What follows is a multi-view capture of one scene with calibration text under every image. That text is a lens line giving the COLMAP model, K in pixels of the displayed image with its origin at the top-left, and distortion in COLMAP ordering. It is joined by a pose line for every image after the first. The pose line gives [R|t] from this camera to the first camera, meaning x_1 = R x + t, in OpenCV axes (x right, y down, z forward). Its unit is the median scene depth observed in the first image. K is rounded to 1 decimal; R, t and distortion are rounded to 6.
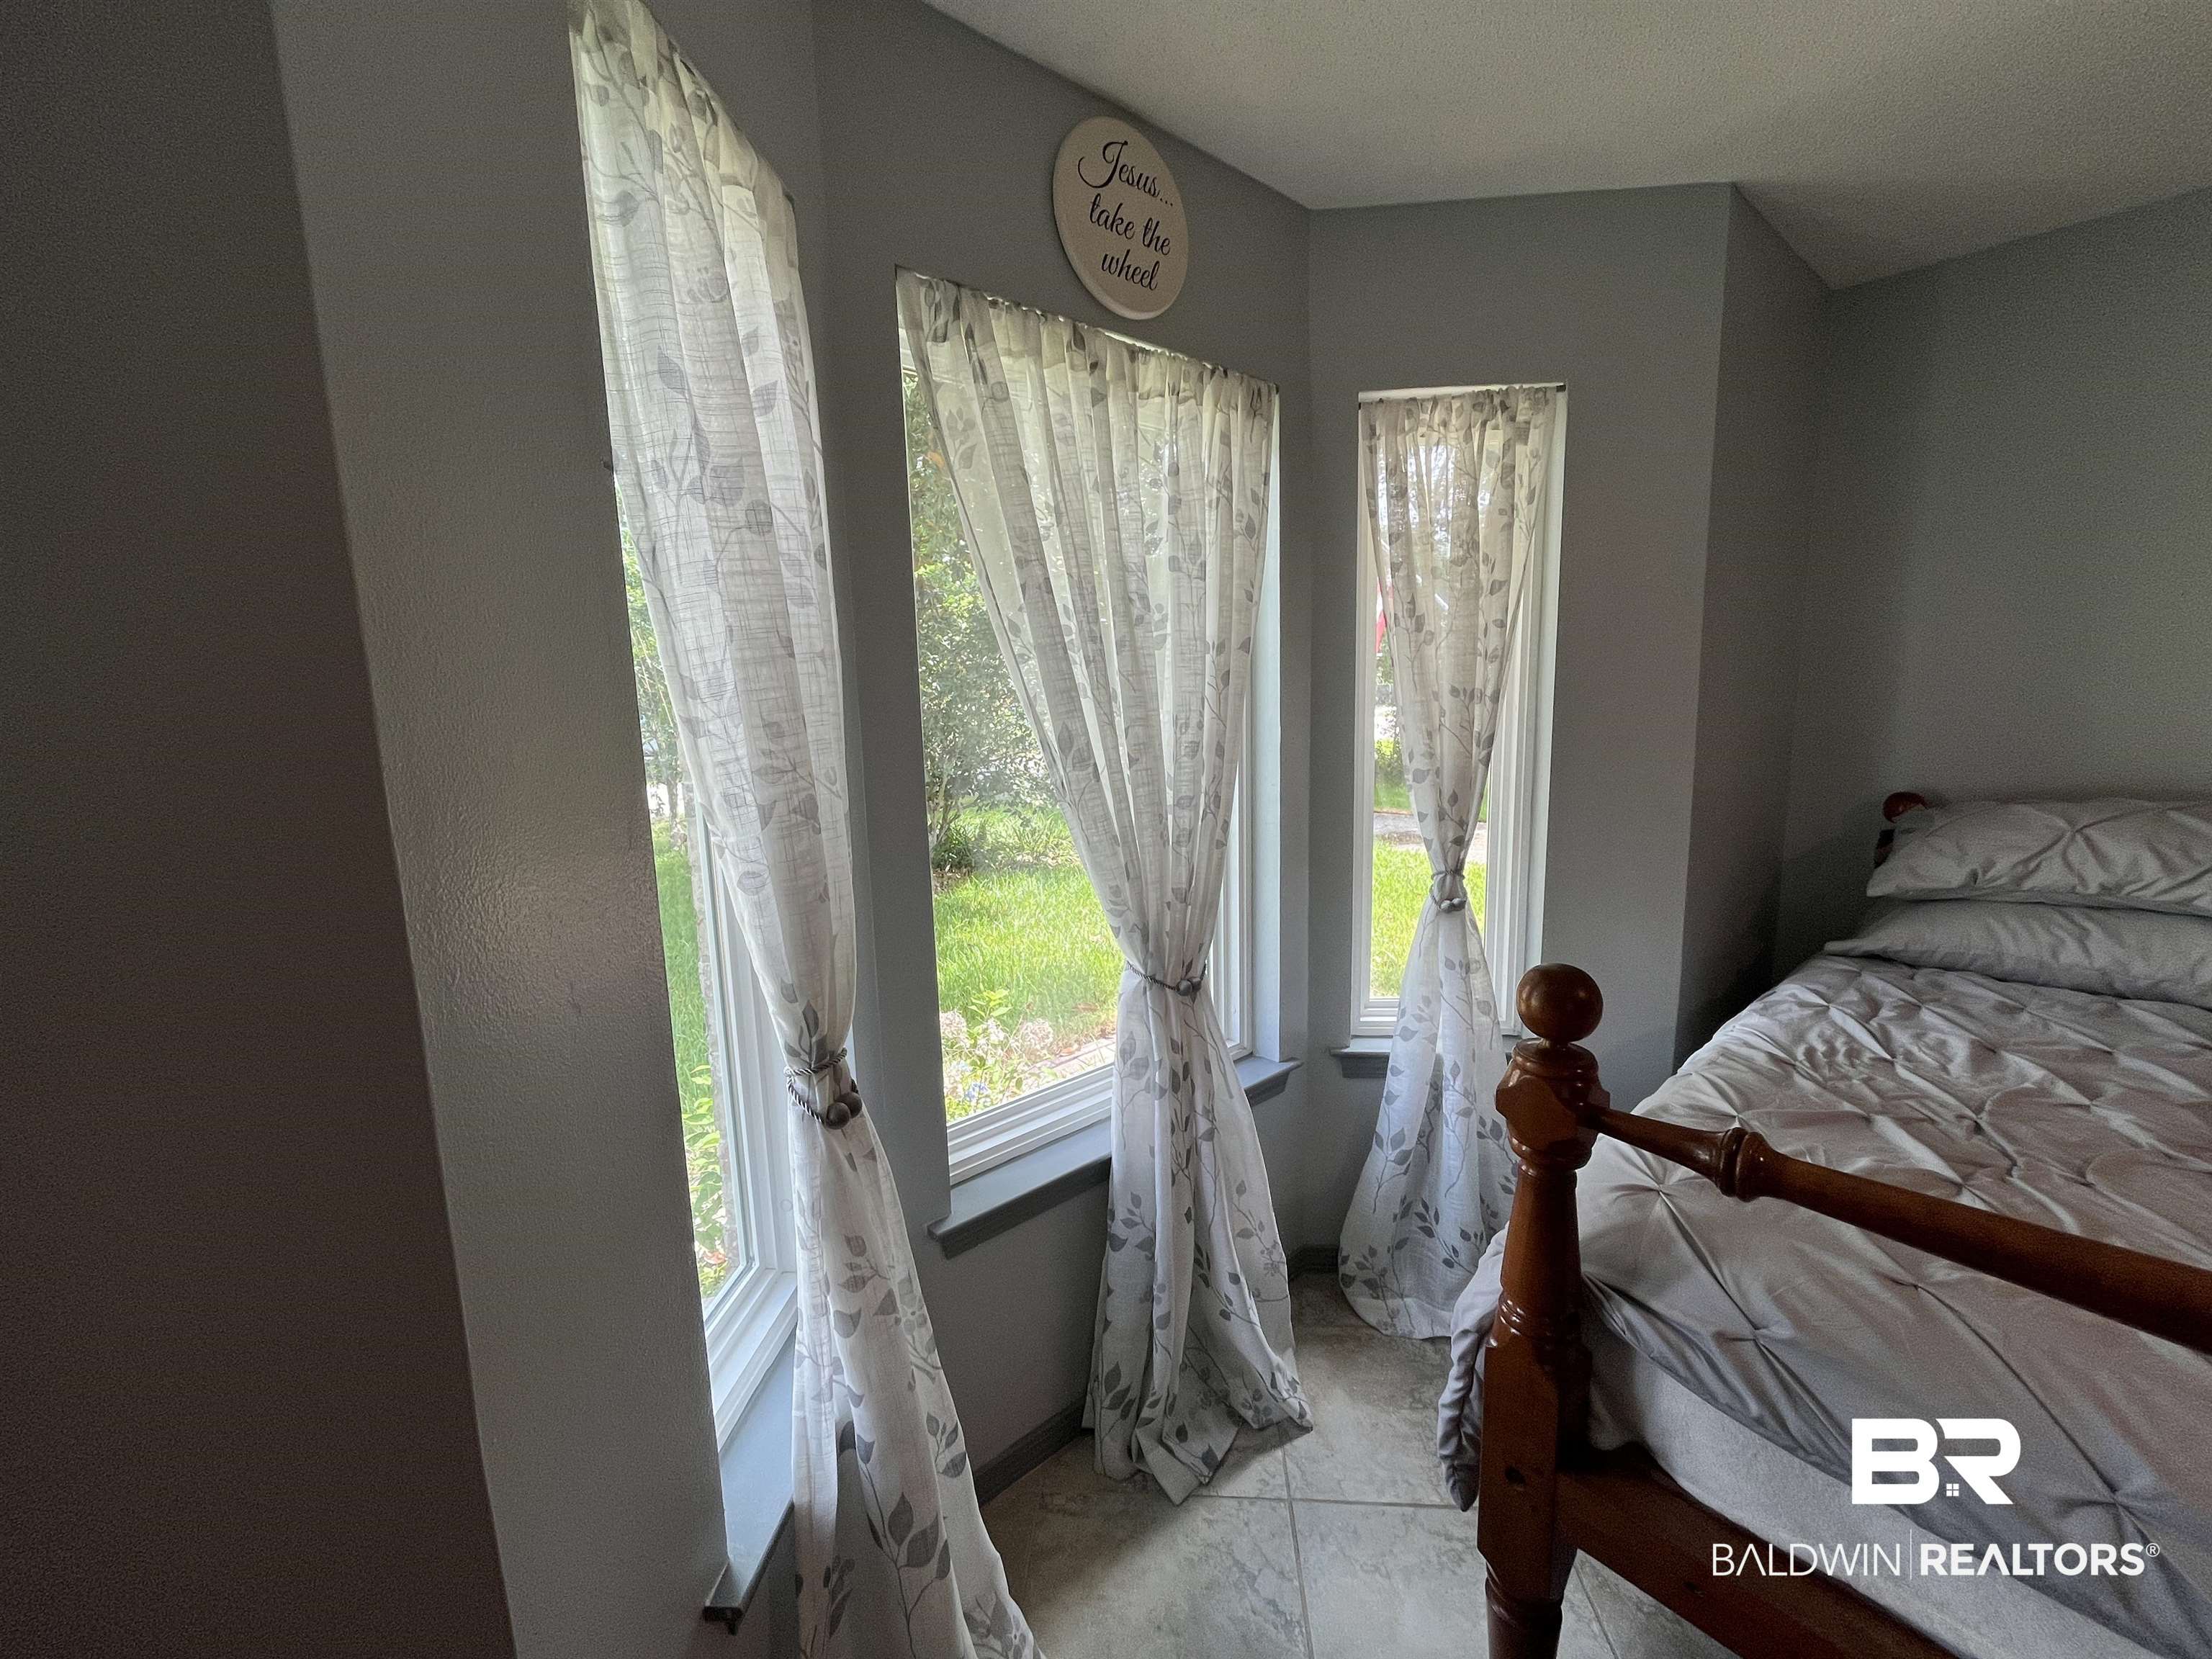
lens RADIAL K [[889.7, 0, 1097.5], [0, 889.7, 825.4], [0, 0, 1]] dist [-0.002787, -0.000116]
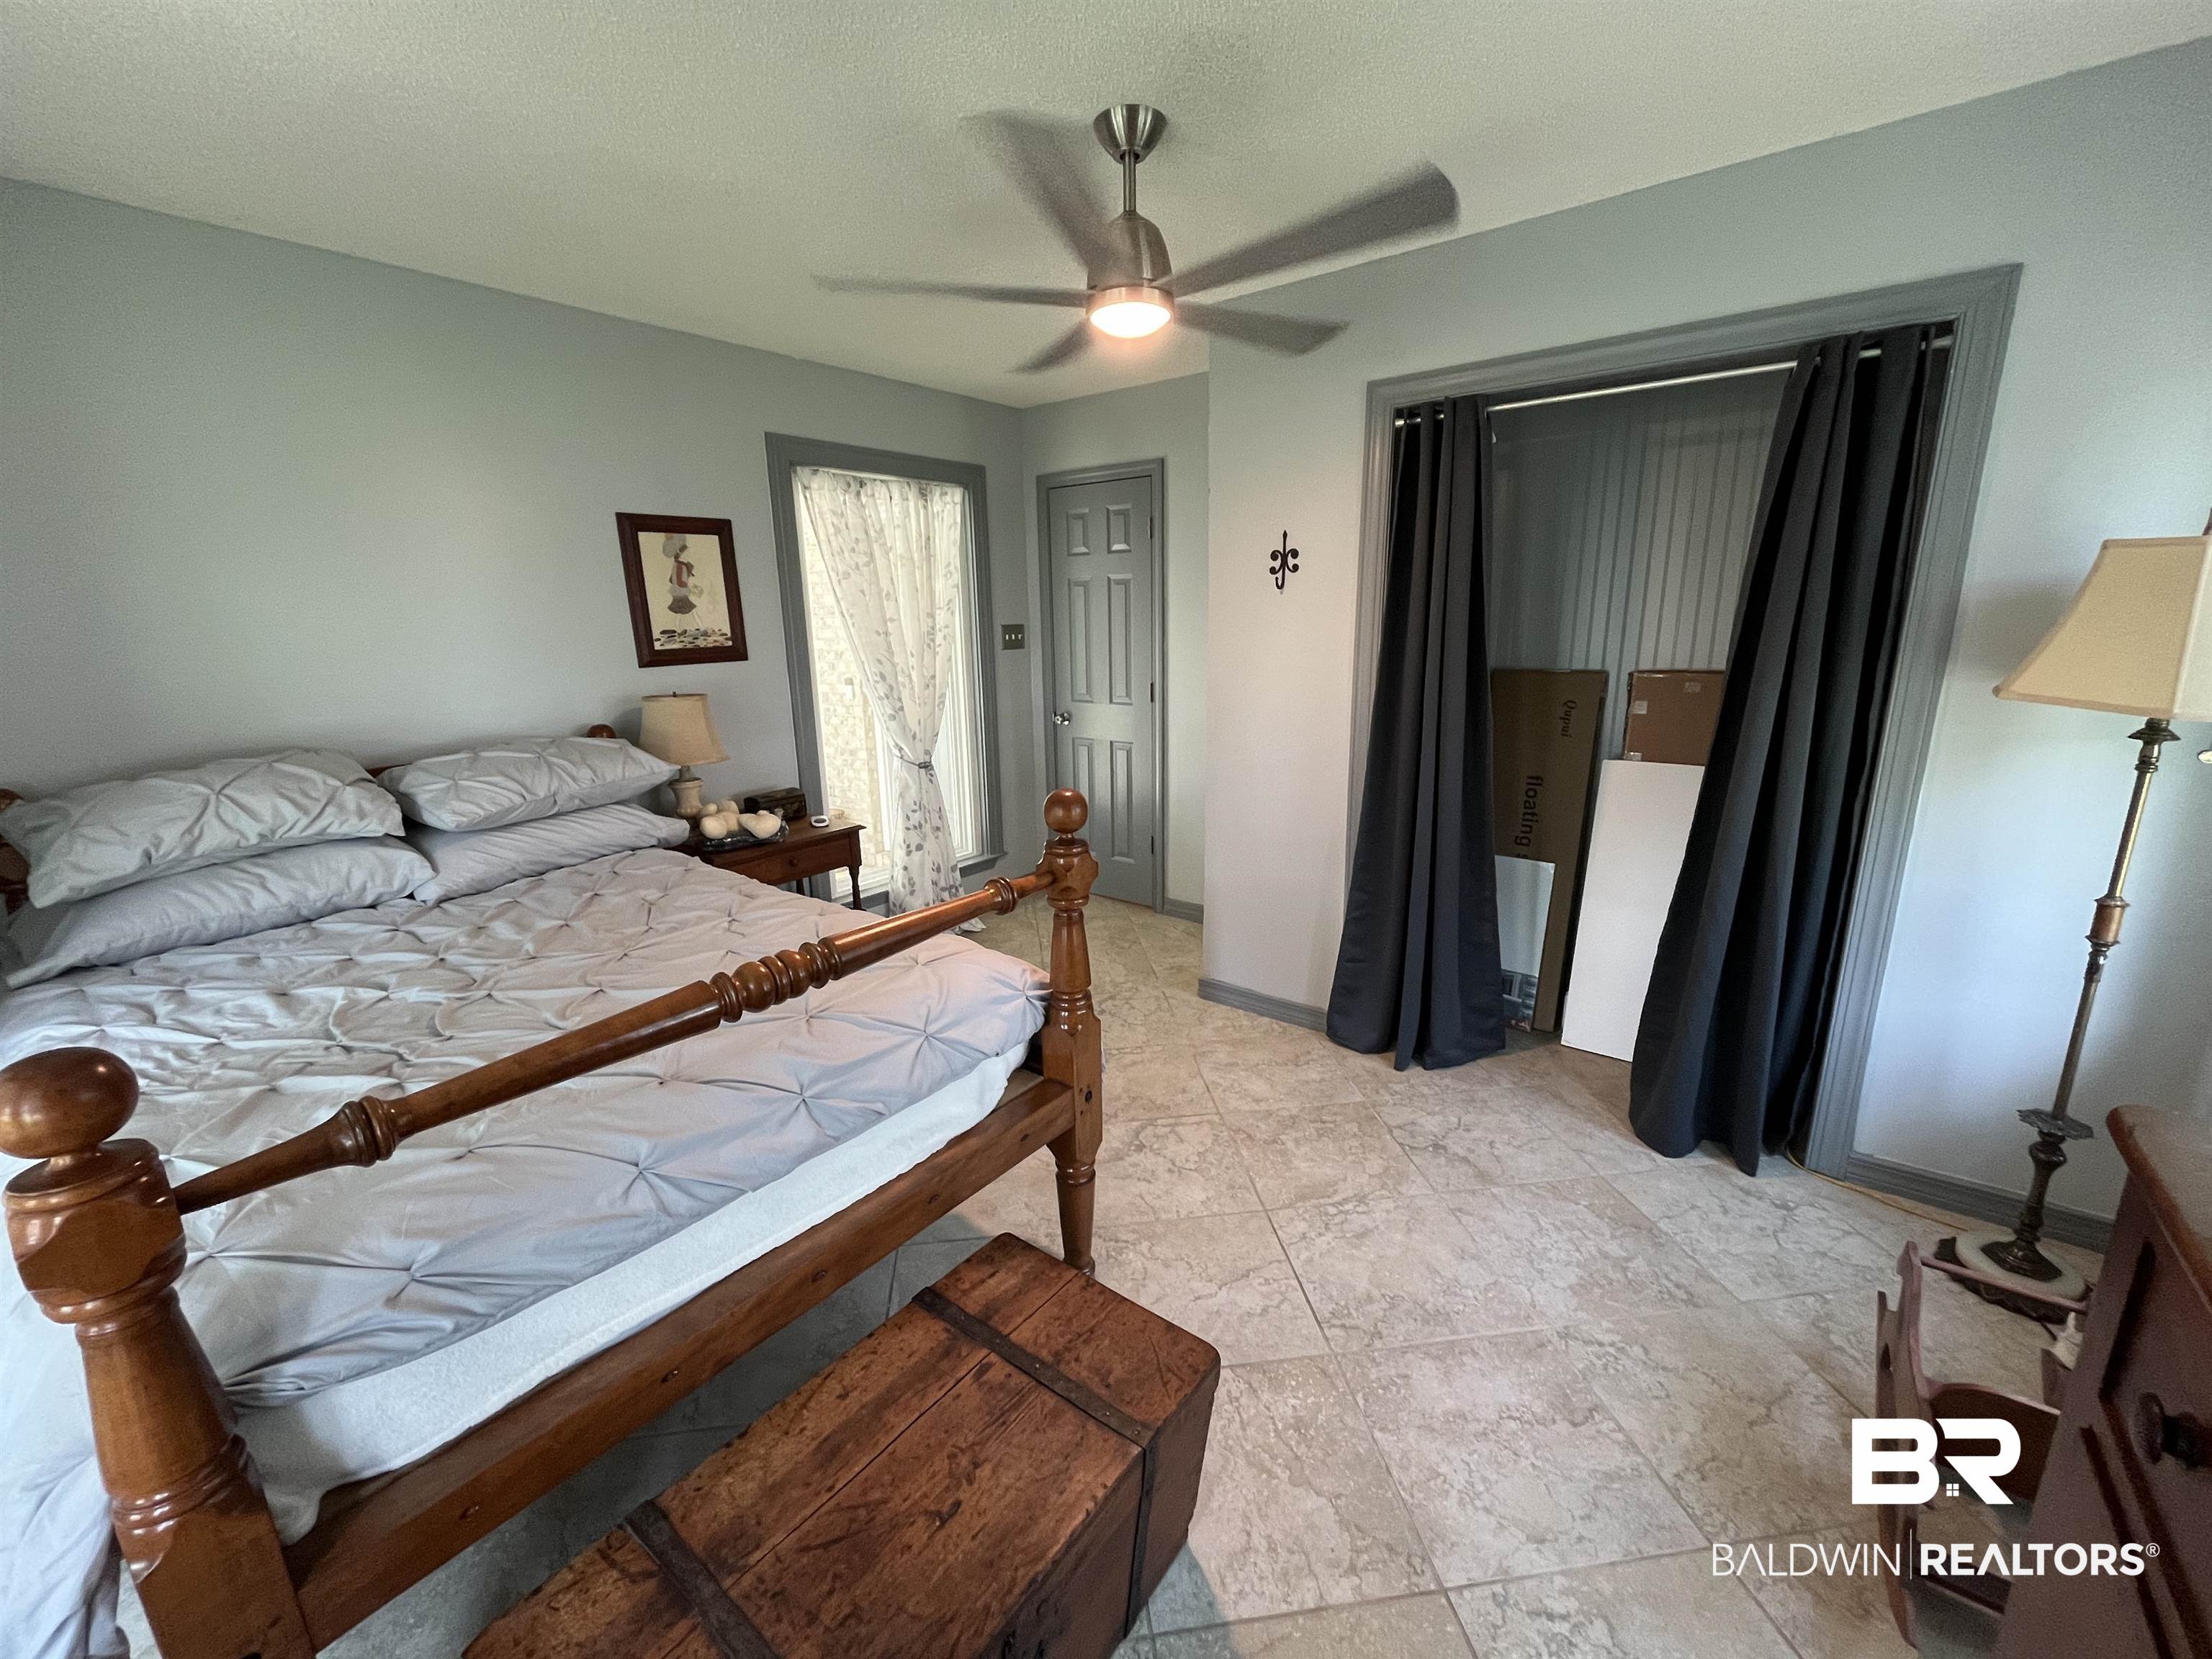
lens RADIAL K [[889.7, 0, 1097.2], [0, 889.7, 827.6], [0, 0, 1]] dist [-0.002787, -0.000116]
pose [[-0.196118, -0.200048, 0.959957, -0.198586], [0.173882, 0.956359, 0.234823, -0.025412], [-0.965040, 0.212972, -0.152775, 0.155634]]
